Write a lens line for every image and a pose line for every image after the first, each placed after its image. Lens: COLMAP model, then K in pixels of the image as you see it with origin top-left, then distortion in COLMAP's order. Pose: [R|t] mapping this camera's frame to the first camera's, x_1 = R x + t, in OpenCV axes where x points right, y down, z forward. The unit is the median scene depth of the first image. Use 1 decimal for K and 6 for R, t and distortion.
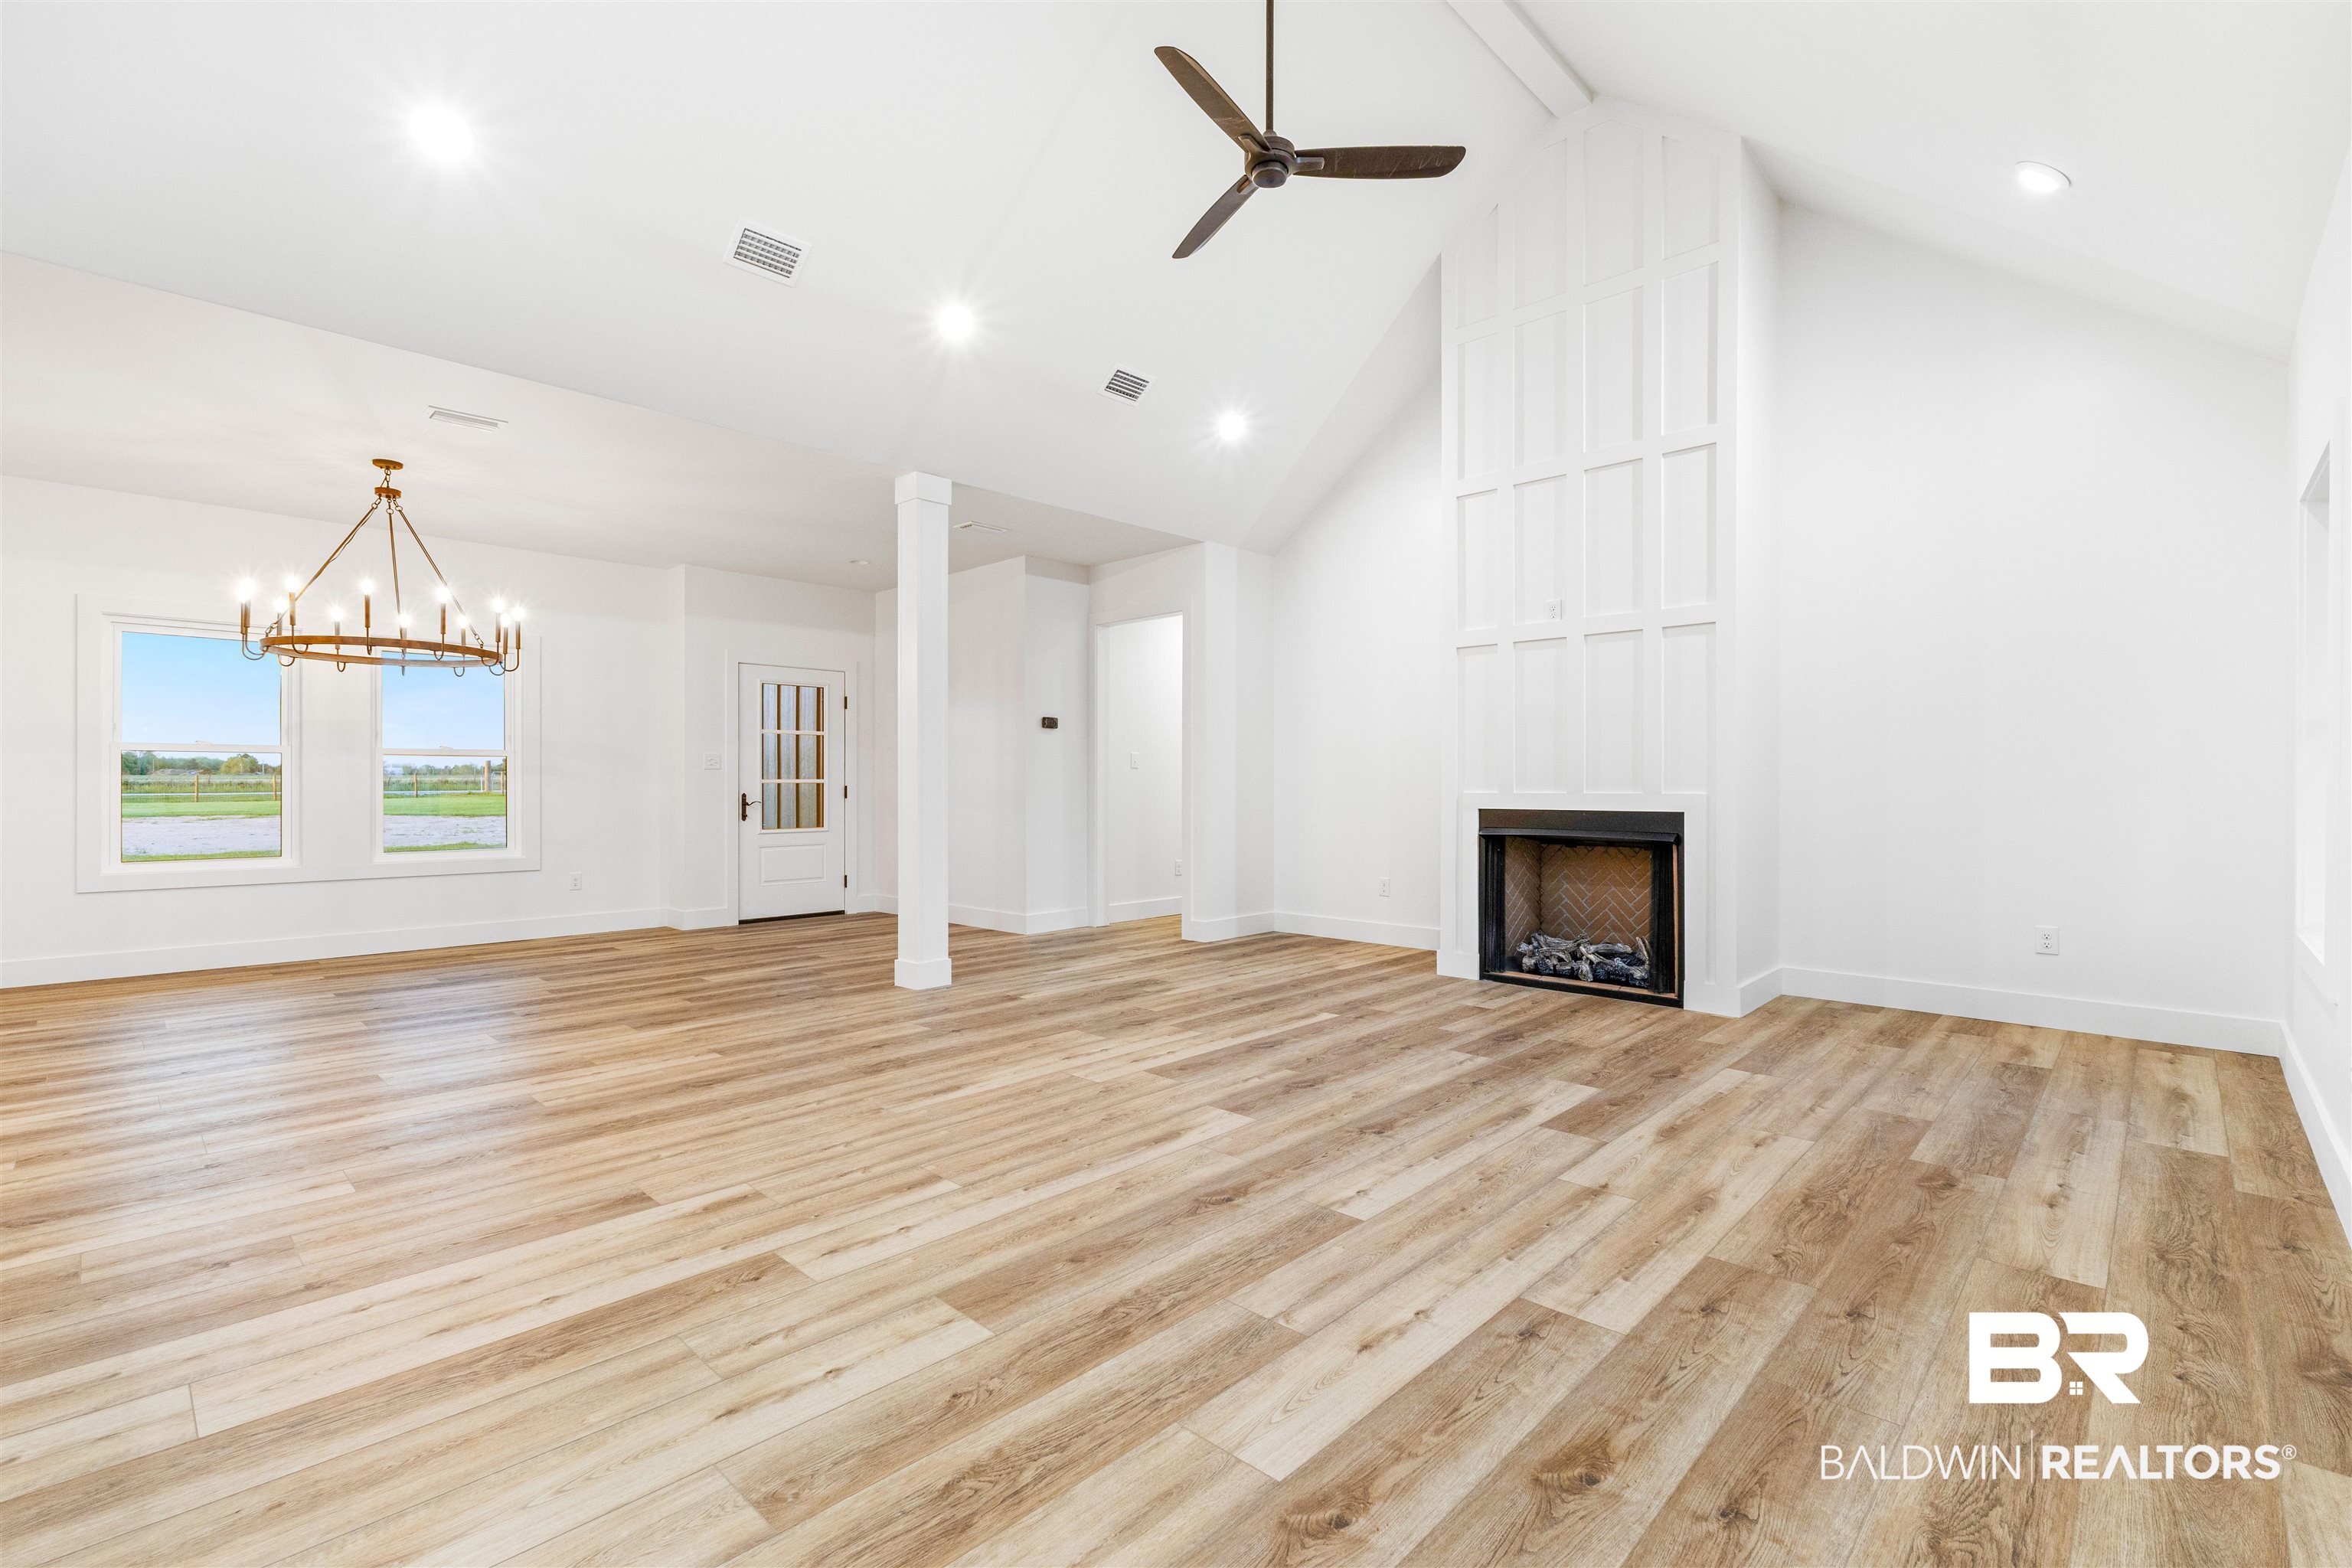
lens RADIAL K [[1050.9, 0, 1179.3], [0, 1050.9, 777.9], [0, 0, 1]] dist [-0.001695, 0.000187]
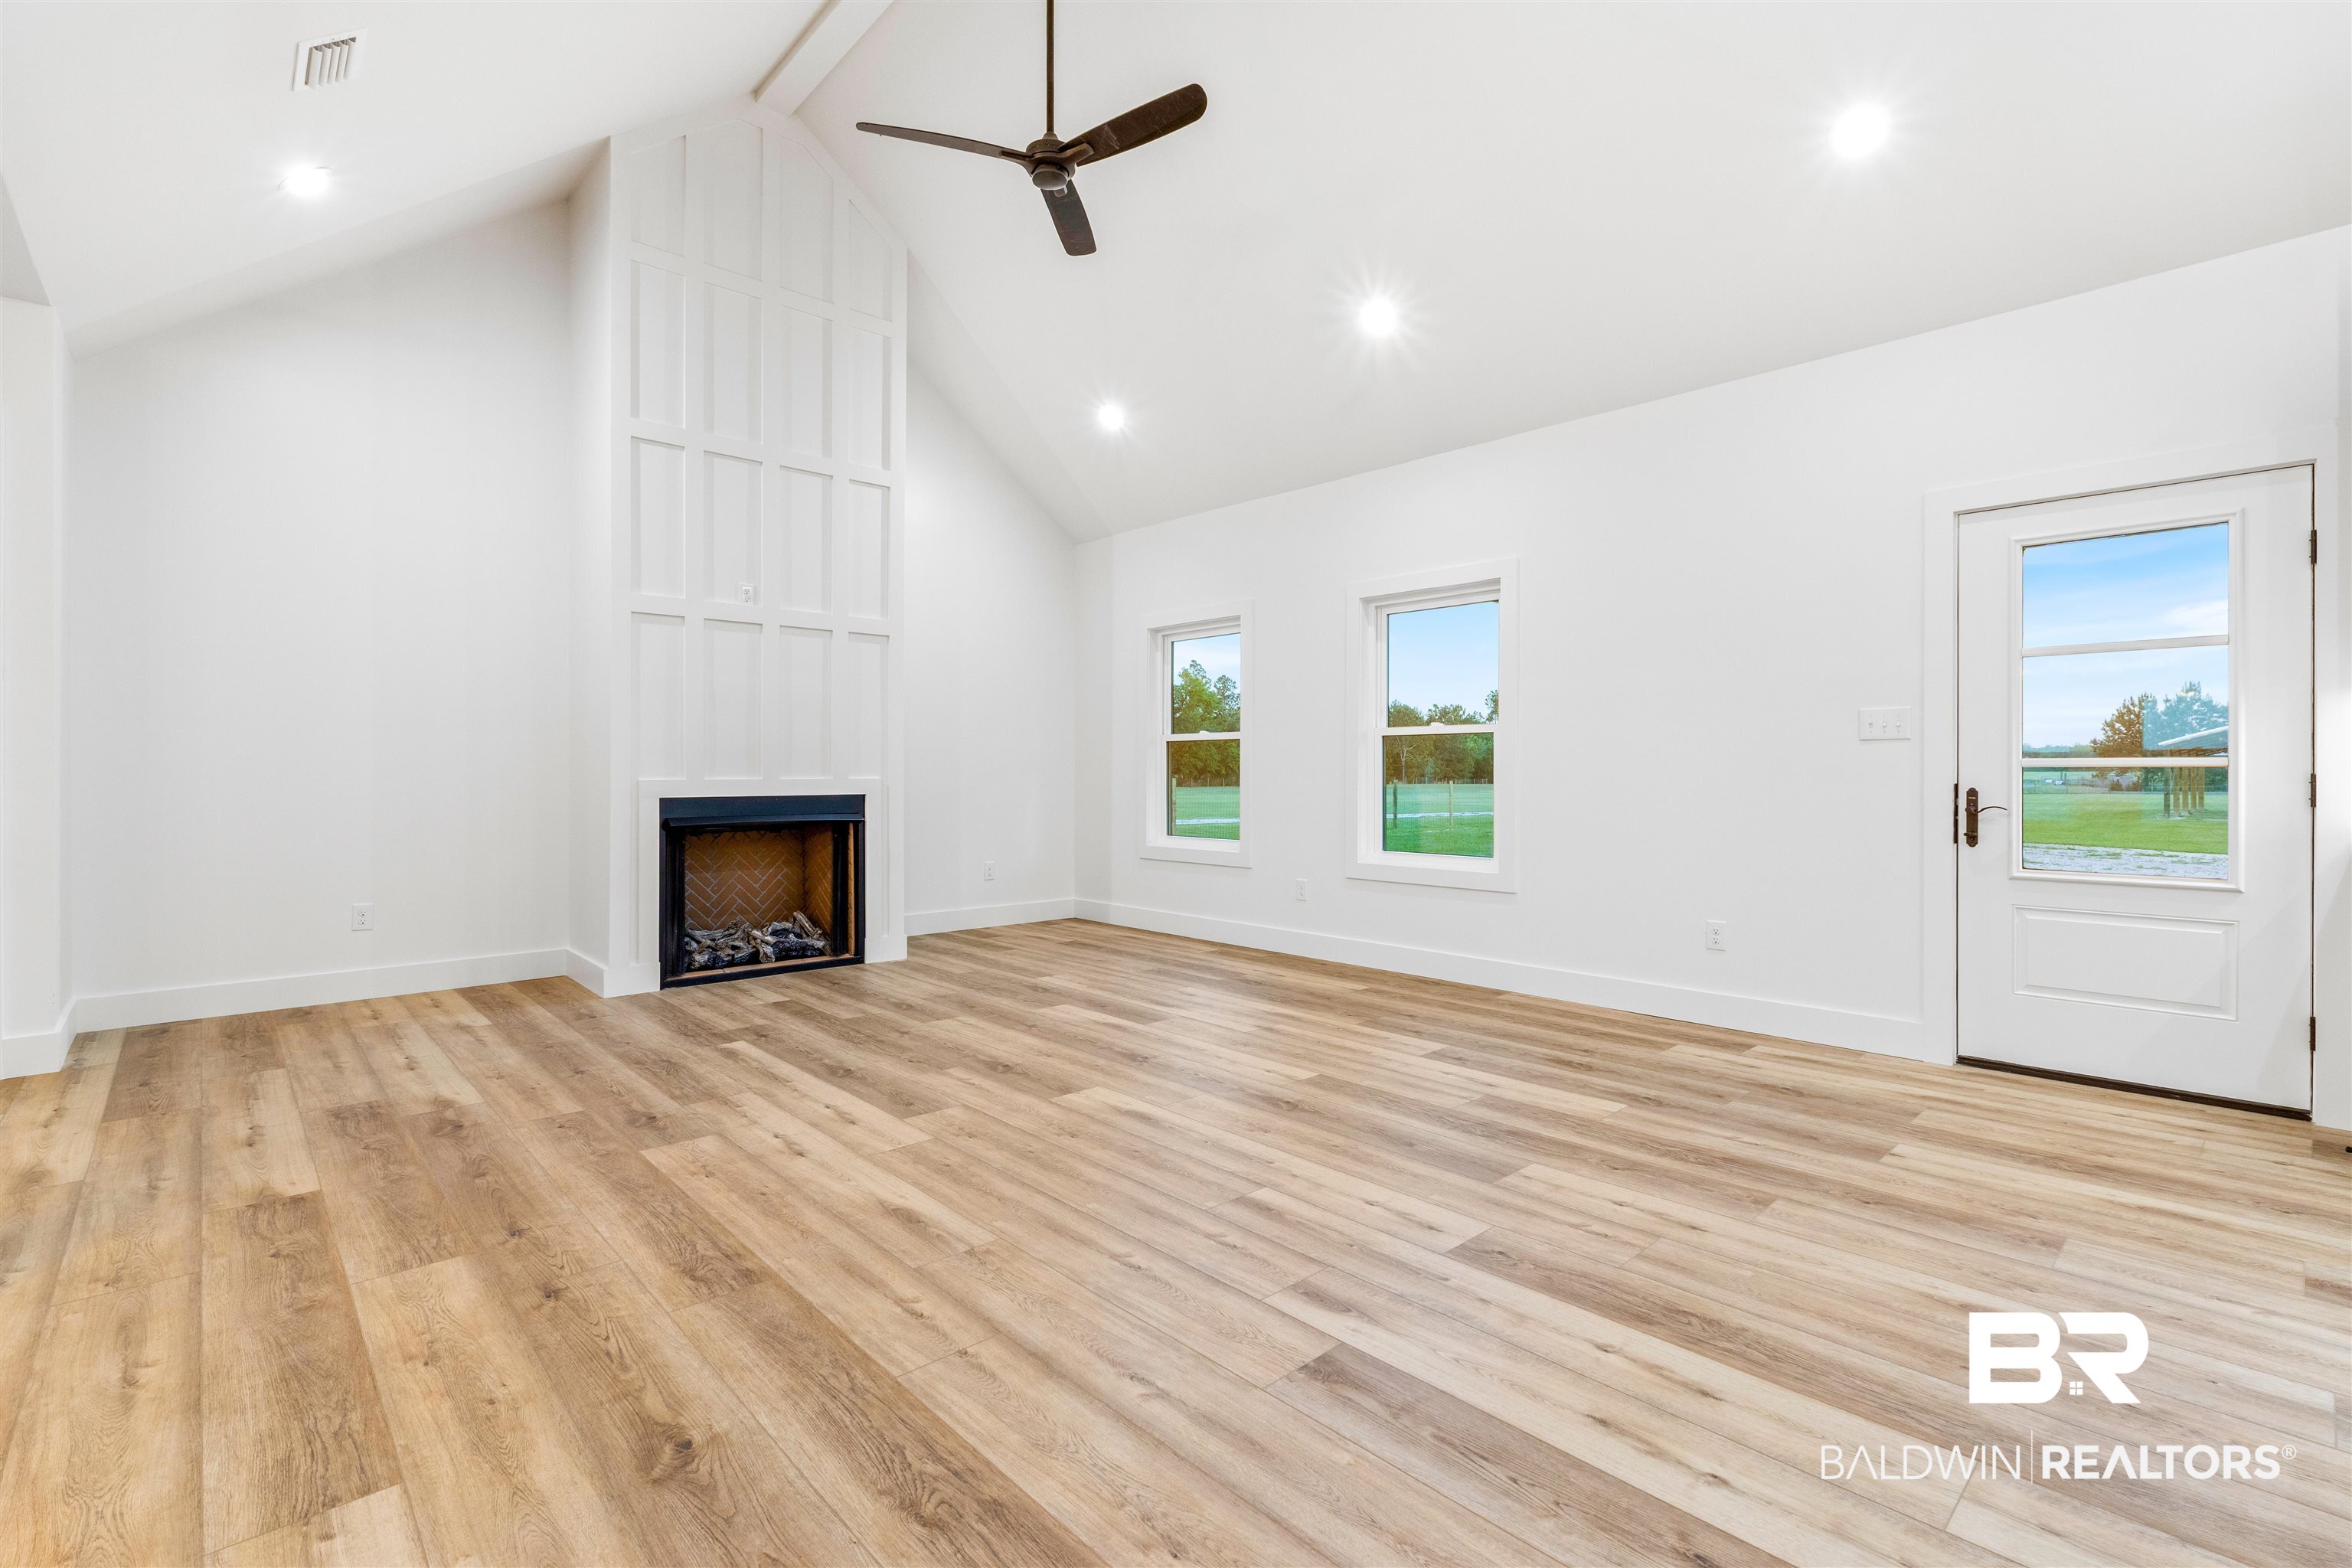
lens RADIAL K [[1050.9, 0, 1190.2], [0, 1050.9, 774.6], [0, 0, 1]] dist [-0.001695, 0.000187]
pose [[0.052824, -0.004121, 0.998595, -0.757085], [-0.006295, 0.999970, 0.004459, 0.003261], [-0.998584, -0.006522, 0.052796, 0.656948]]
